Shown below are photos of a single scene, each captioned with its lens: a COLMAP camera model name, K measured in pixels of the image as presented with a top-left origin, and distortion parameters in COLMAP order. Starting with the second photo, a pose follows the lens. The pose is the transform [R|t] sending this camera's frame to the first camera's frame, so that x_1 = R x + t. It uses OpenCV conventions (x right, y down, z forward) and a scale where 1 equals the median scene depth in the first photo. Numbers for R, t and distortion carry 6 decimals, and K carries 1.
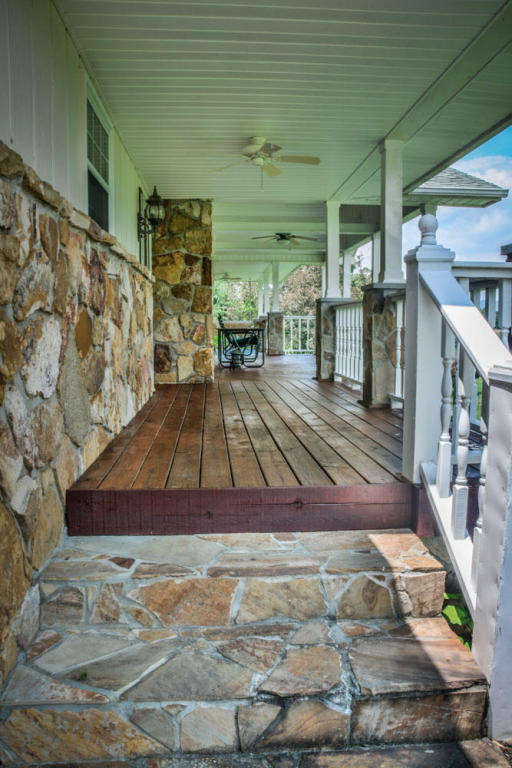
lens RADIAL K [[603.3, 0, 256.0], [0, 603.3, 384.0], [0, 0, 1]] dist [-0.173930, 0.118017]
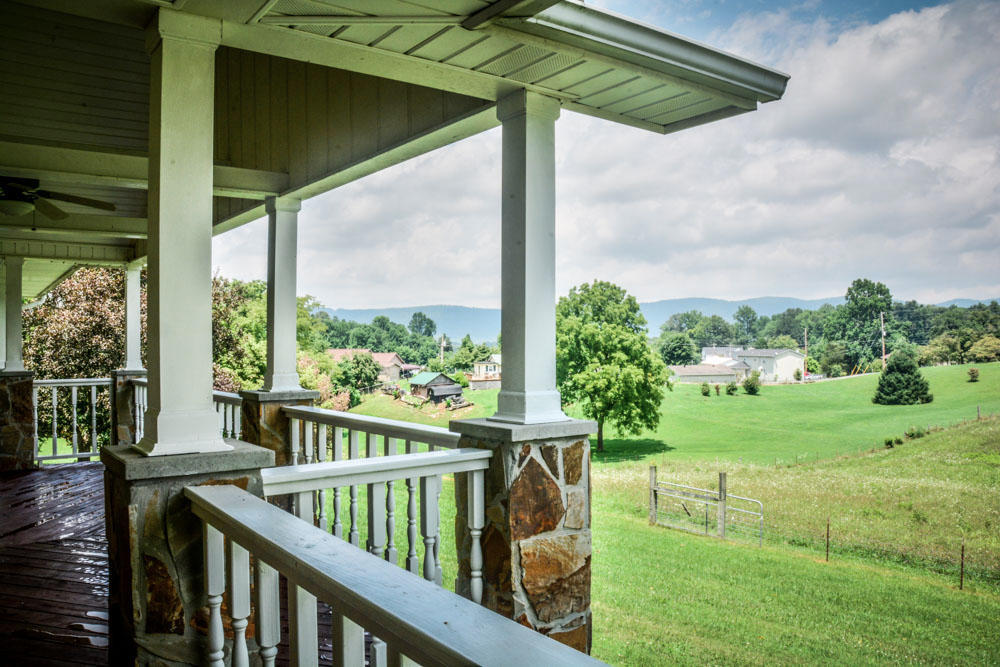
lens RADIAL K [[785.6, 0, 500.0], [0, 785.6, 333.5], [0, 0, 1]] dist [-0.173930, 0.118017]
pose [[0.842612, 0.003512, 0.538510, 0.050324], [0.054150, 0.994358, -0.091213, -0.103224], [-0.535792, 0.106018, 0.837668, 0.467585]]
